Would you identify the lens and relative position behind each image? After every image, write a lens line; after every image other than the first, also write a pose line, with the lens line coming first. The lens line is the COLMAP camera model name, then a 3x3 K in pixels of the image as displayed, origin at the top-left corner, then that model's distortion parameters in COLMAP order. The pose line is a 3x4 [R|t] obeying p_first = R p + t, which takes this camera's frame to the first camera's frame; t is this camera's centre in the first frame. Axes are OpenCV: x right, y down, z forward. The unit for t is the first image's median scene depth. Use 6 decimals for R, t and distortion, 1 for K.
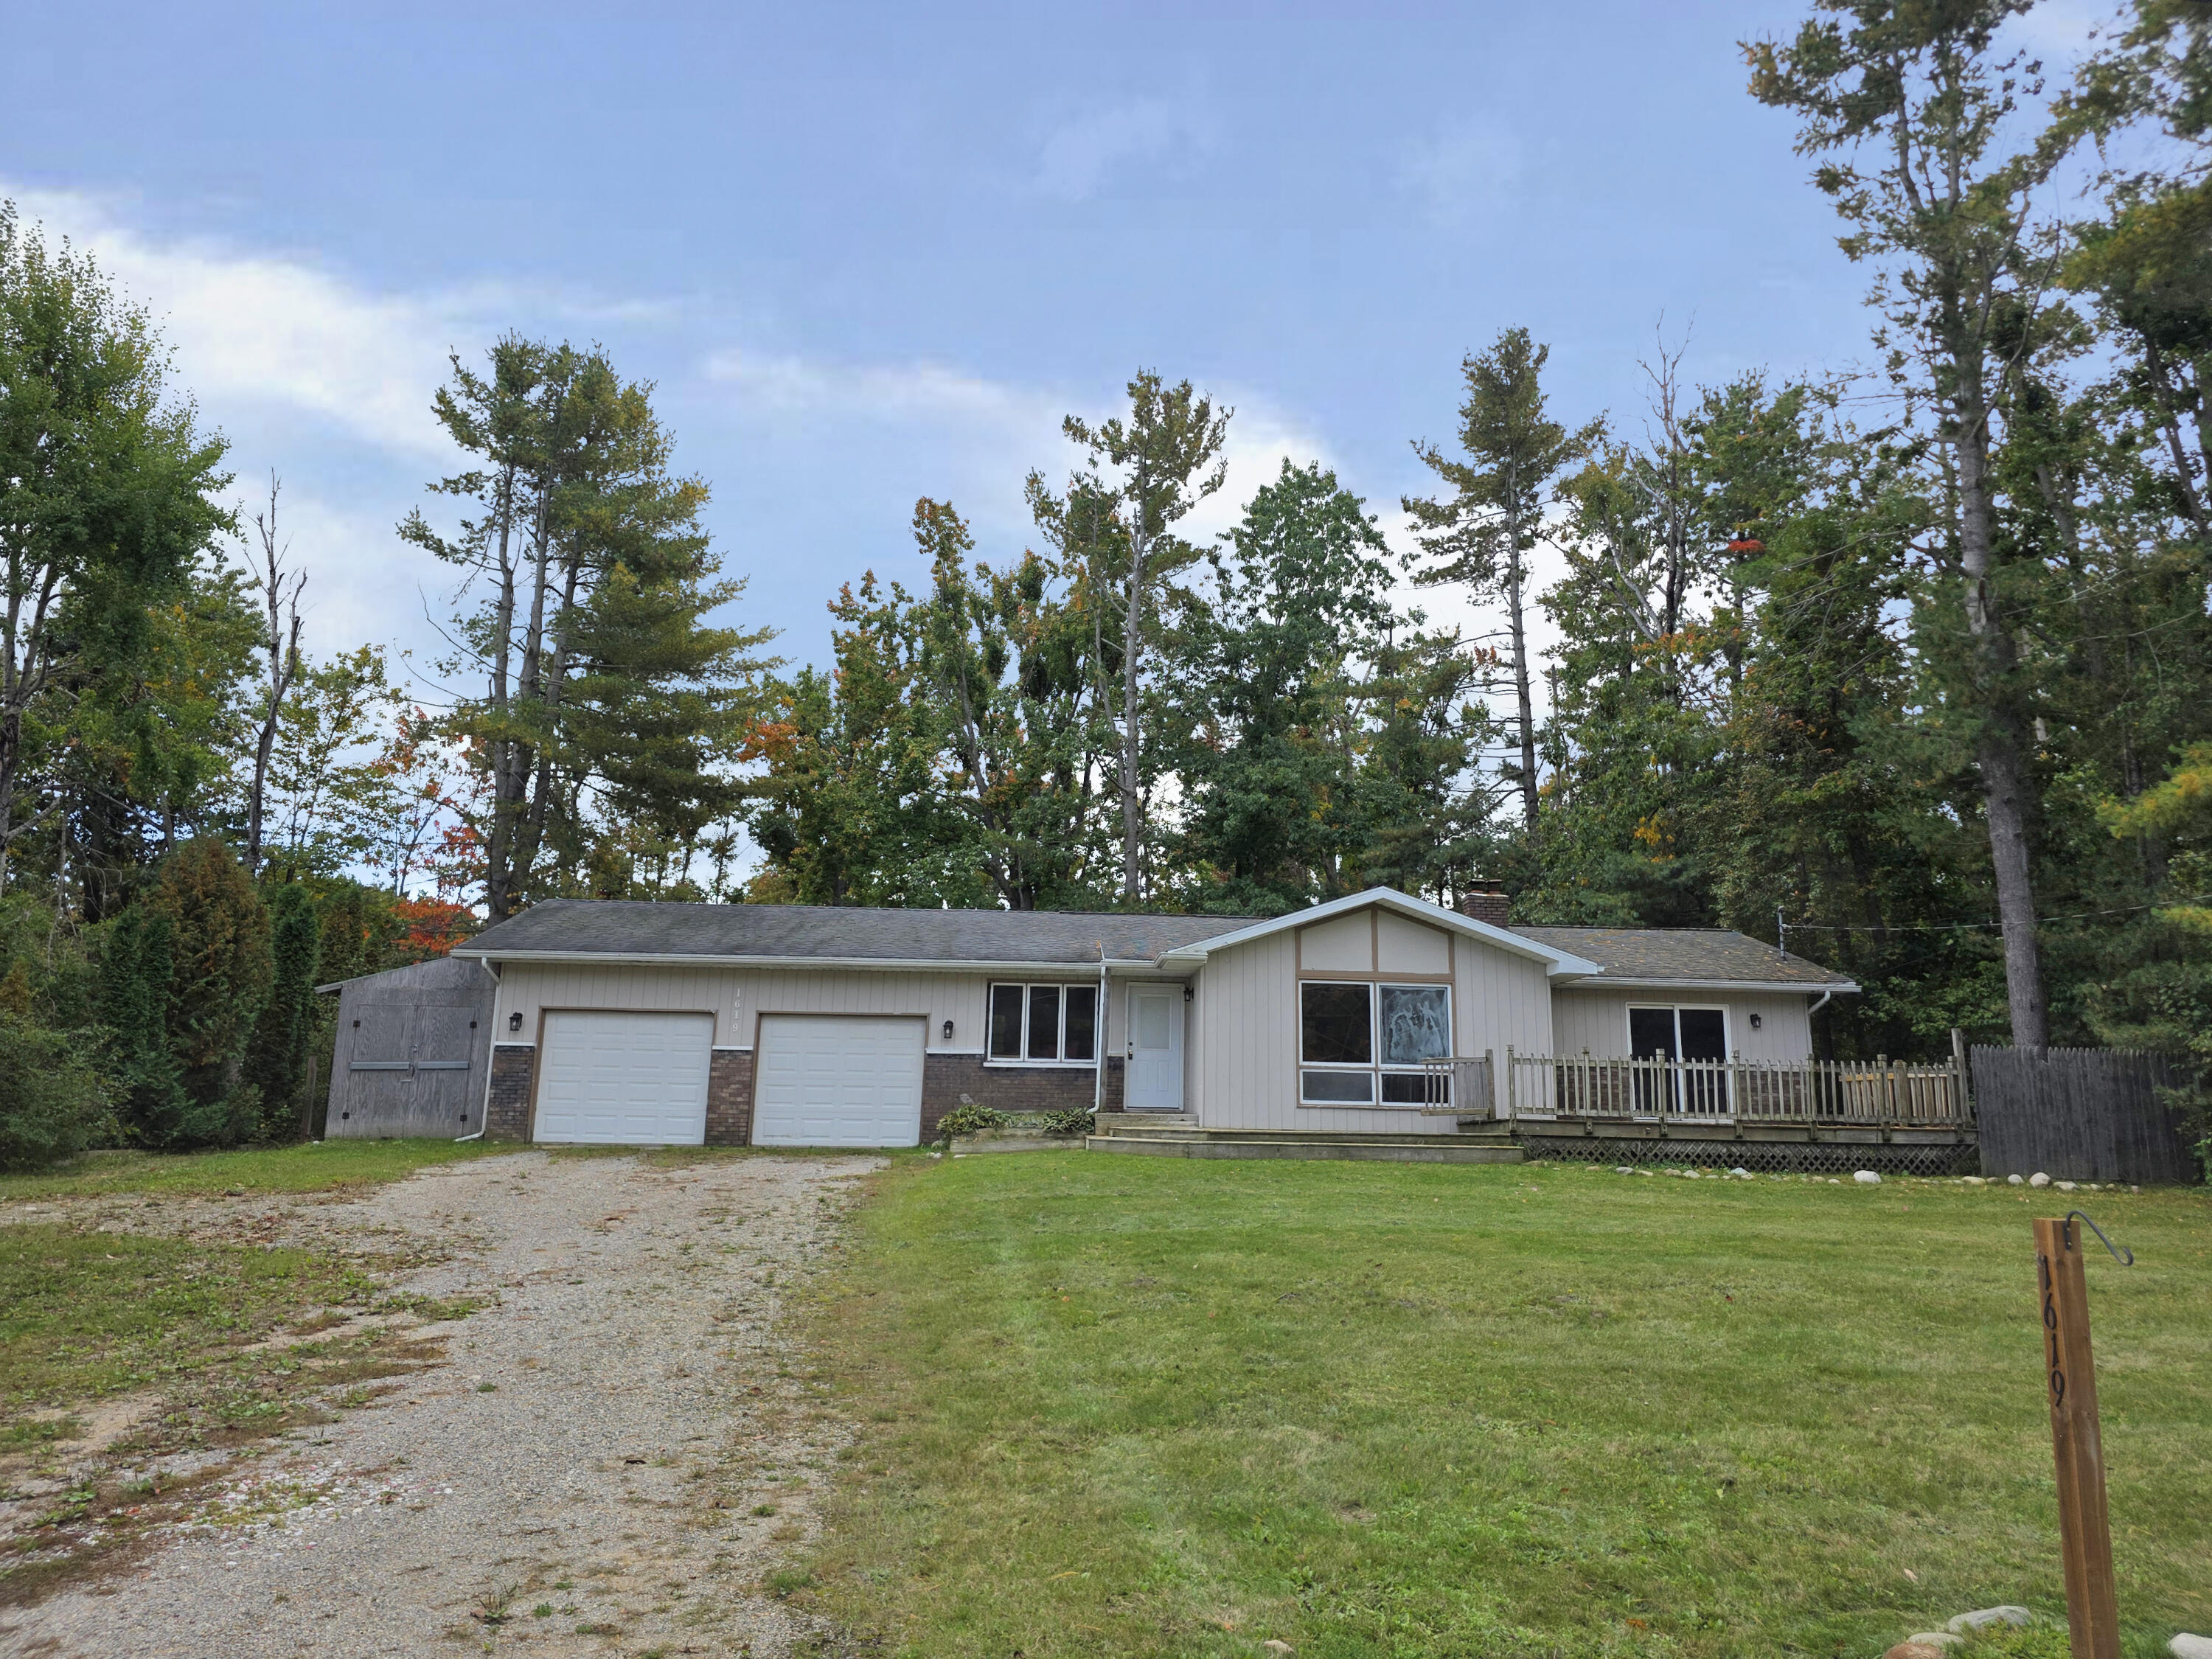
lens RADIAL K [[1510.0, 0, 1111.9], [0, 1510.0, 892.2], [0, 0, 1]] dist [0.071803, -0.066270]
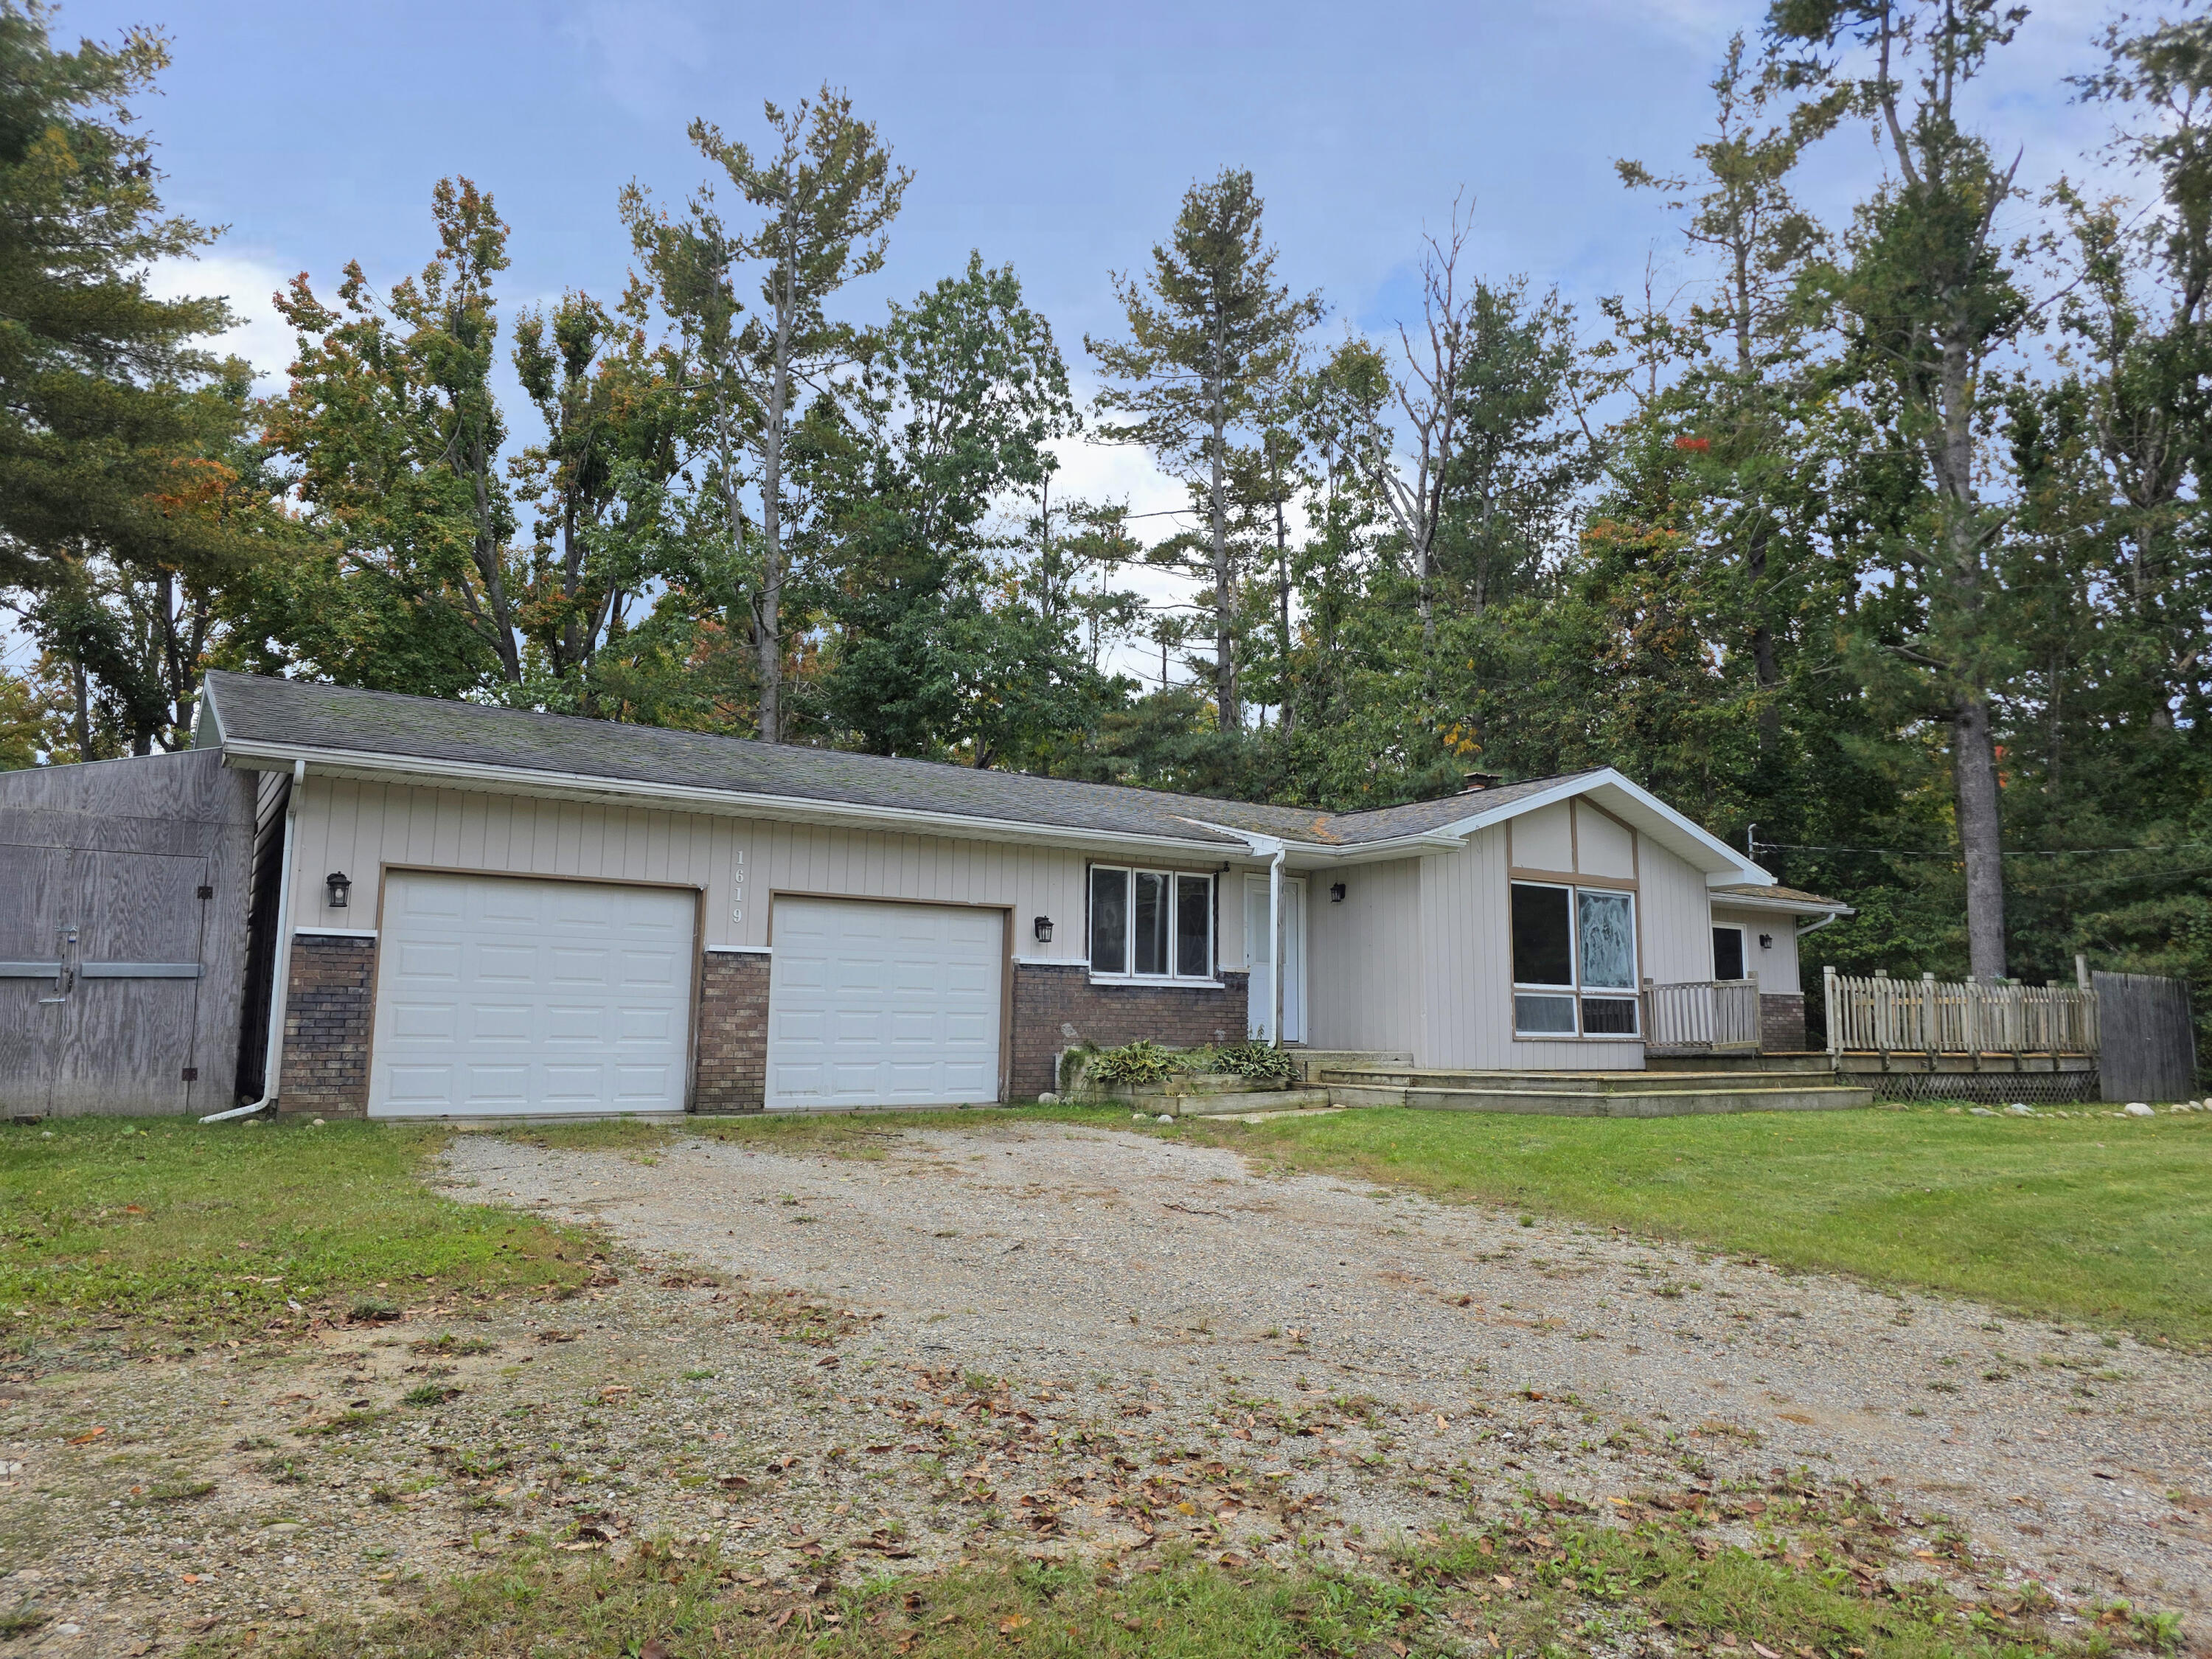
lens RADIAL K [[1510.0, 0, 1111.9], [0, 1510.0, 892.2], [0, 0, 1]] dist [0.071803, -0.066270]
pose [[0.853185, 0.040208, 0.520056, -0.431310], [-0.068746, 0.996995, 0.035700, 0.048322], [-0.517058, -0.066210, 0.853386, 0.411633]]
